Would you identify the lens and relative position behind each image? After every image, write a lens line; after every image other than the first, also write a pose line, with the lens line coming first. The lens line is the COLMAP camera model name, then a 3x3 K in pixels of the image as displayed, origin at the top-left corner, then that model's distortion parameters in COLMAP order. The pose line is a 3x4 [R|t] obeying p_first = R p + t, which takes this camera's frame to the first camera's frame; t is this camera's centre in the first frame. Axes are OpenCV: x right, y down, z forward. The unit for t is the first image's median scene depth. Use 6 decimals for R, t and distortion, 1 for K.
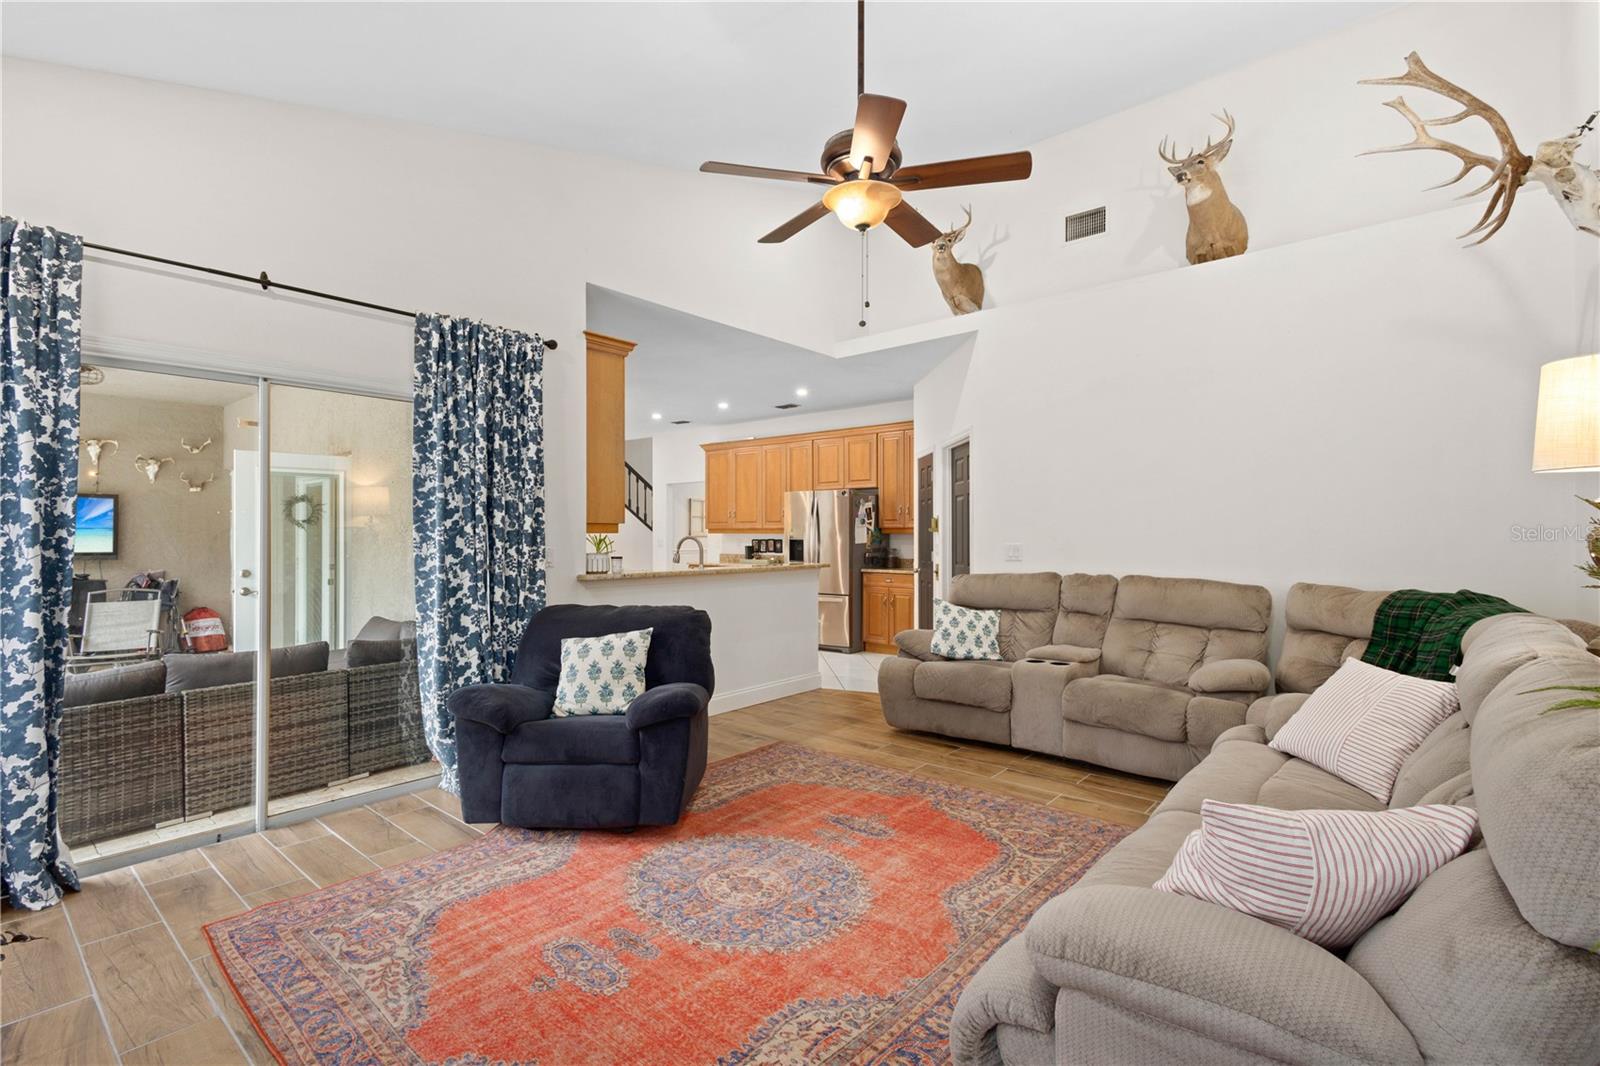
lens RADIAL K [[737.5, 0, 798.8], [0, 737.5, 531.0], [0, 0, 1]] dist [0.012664, -0.001372]
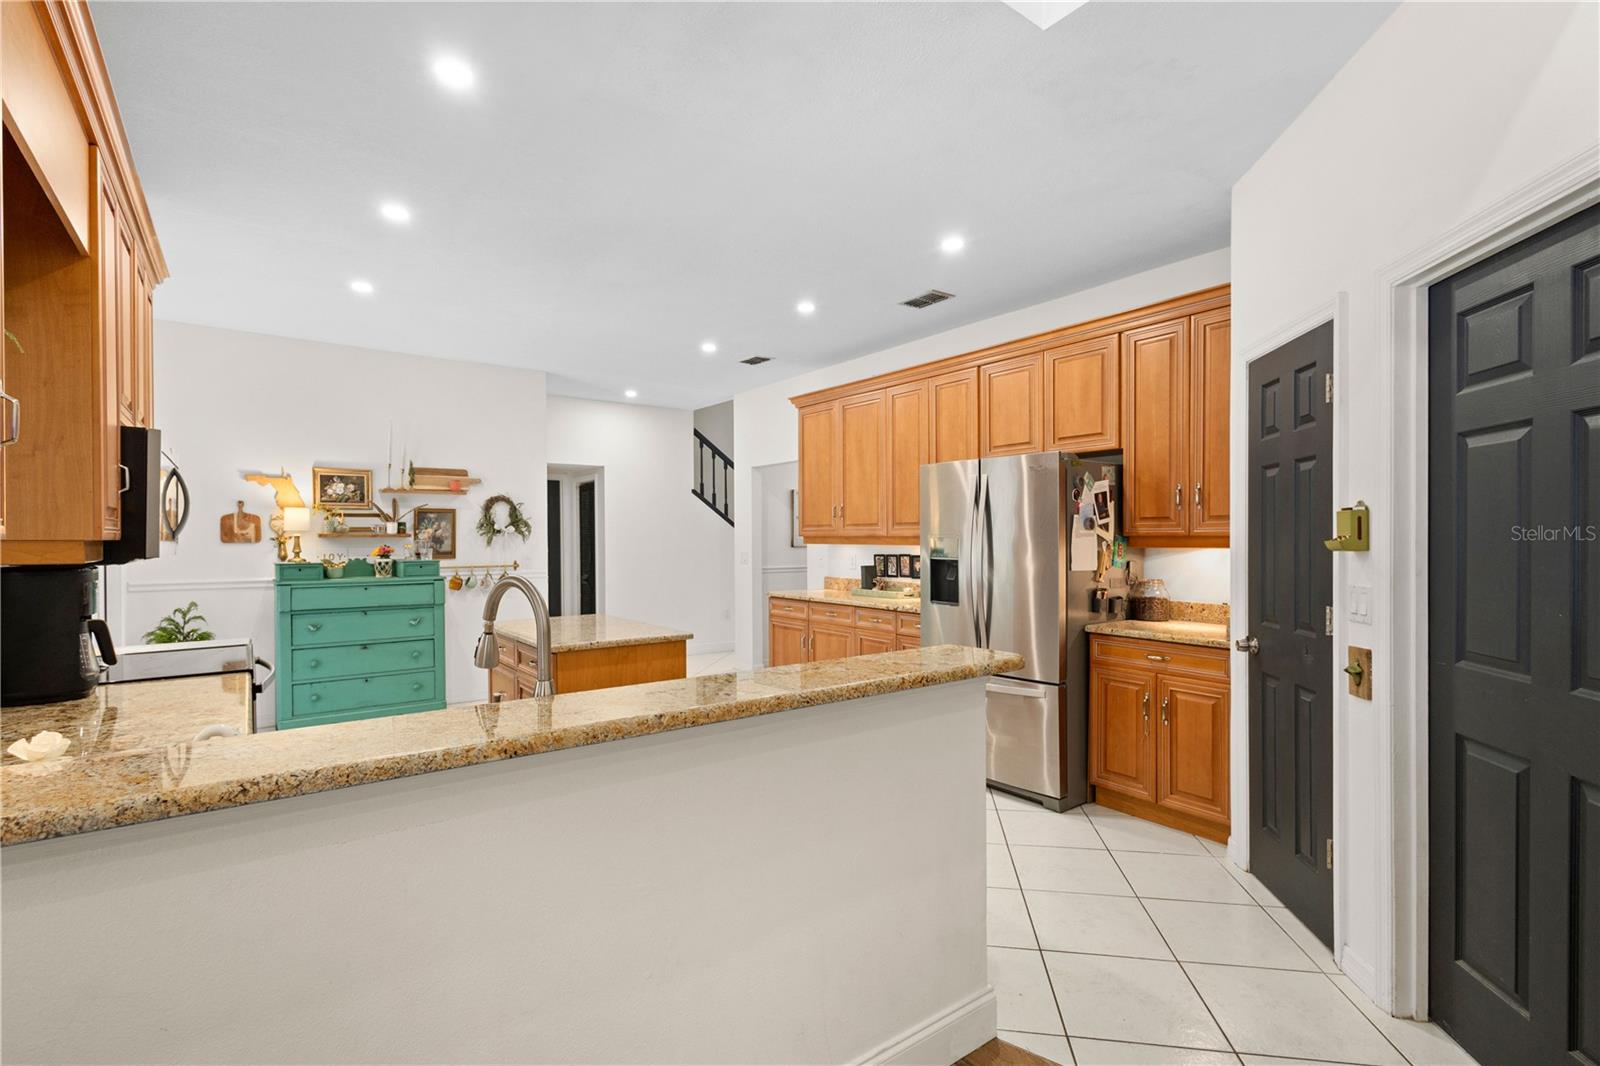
lens RADIAL K [[737.5, 0, 798.8], [0, 737.5, 531.0], [0, 0, 1]] dist [0.012664, -0.001372]
pose [[0.972418, -0.002296, -0.233234, 0.018350], [0.001253, 0.999989, -0.004620, -0.005419], [0.233242, 0.004201, 0.972410, 0.508601]]
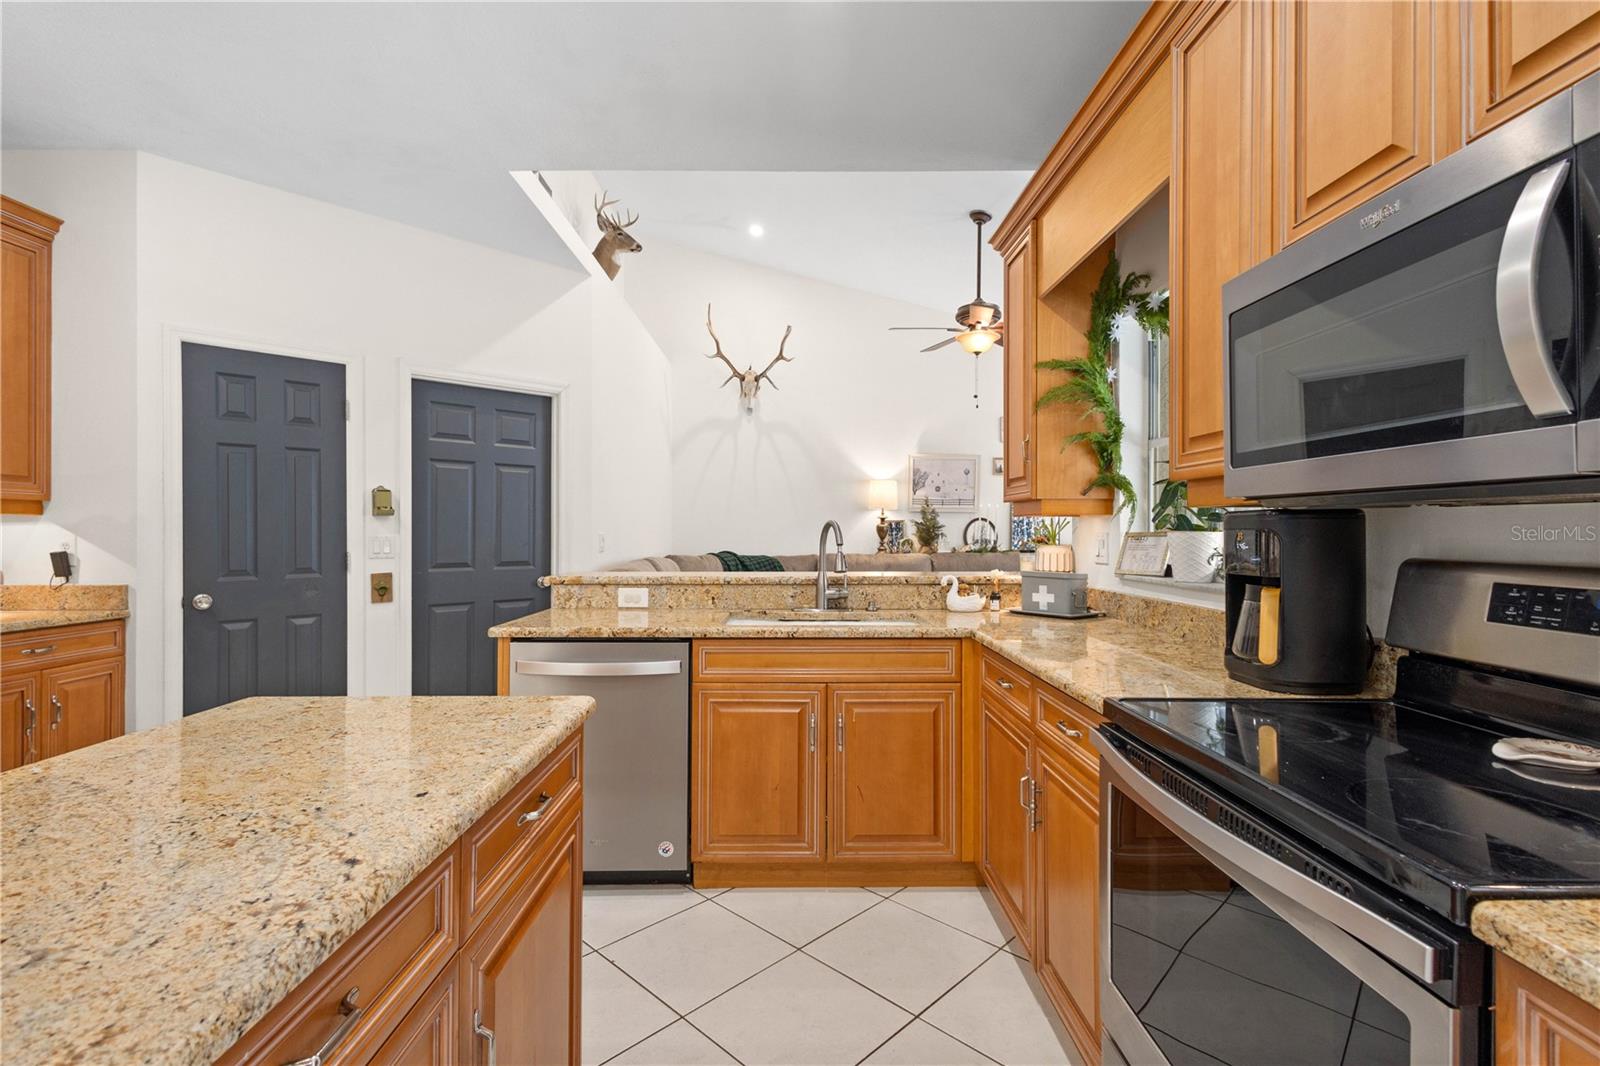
lens RADIAL K [[737.5, 0, 798.8], [0, 737.5, 531.0], [0, 0, 1]] dist [0.012664, -0.001372]
pose [[-0.654870, 0.002818, 0.755737, -0.358791], [-0.002158, 0.999982, -0.005599, 0.011771], [-0.755739, -0.005297, -0.654852, 0.920126]]
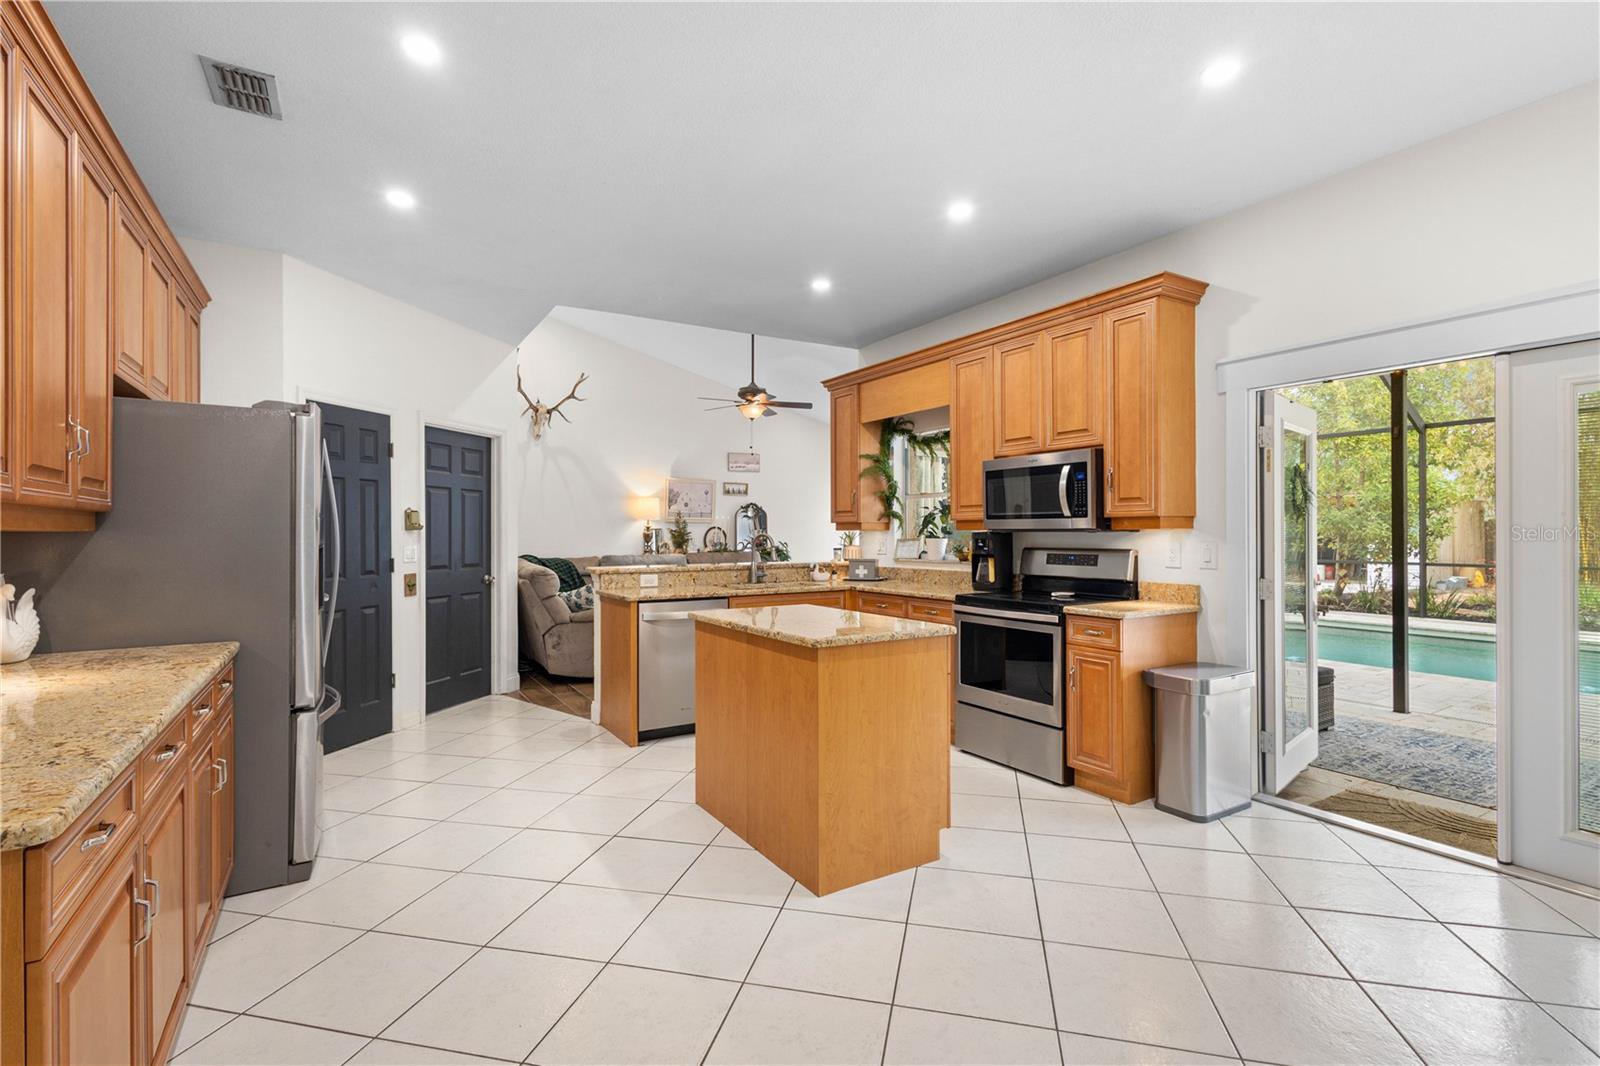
lens RADIAL K [[737.5, 0, 798.8], [0, 737.5, 531.0], [0, 0, 1]] dist [0.012664, -0.001372]
pose [[-0.950016, 0.008168, 0.312095, -0.333023], [0.005979, 0.999950, -0.007970, 0.007814], [-0.312145, -0.005705, -0.950017, 1.286315]]
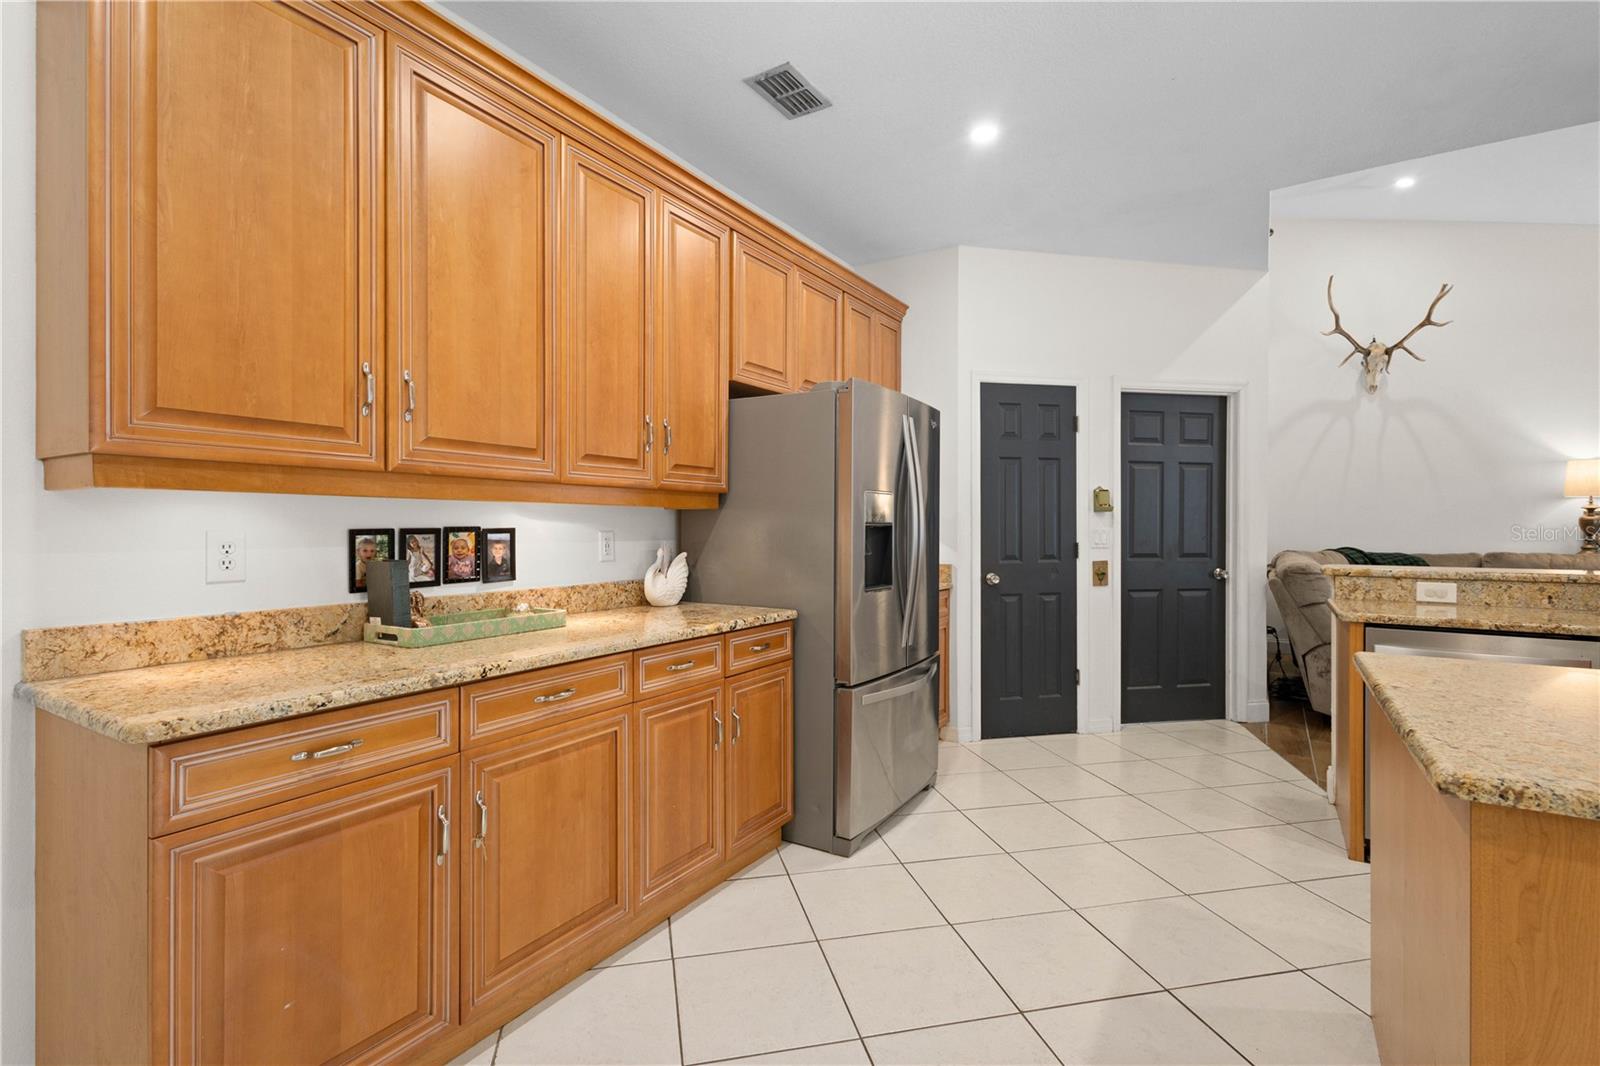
lens RADIAL K [[737.5, 0, 798.8], [0, 737.5, 531.0], [0, 0, 1]] dist [0.012664, -0.001372]
pose [[-0.143684, -0.004788, 0.989612, -0.343159], [-0.004496, 0.999981, 0.004186, 0.012869], [-0.989613, -0.003848, -0.143703, 1.107389]]
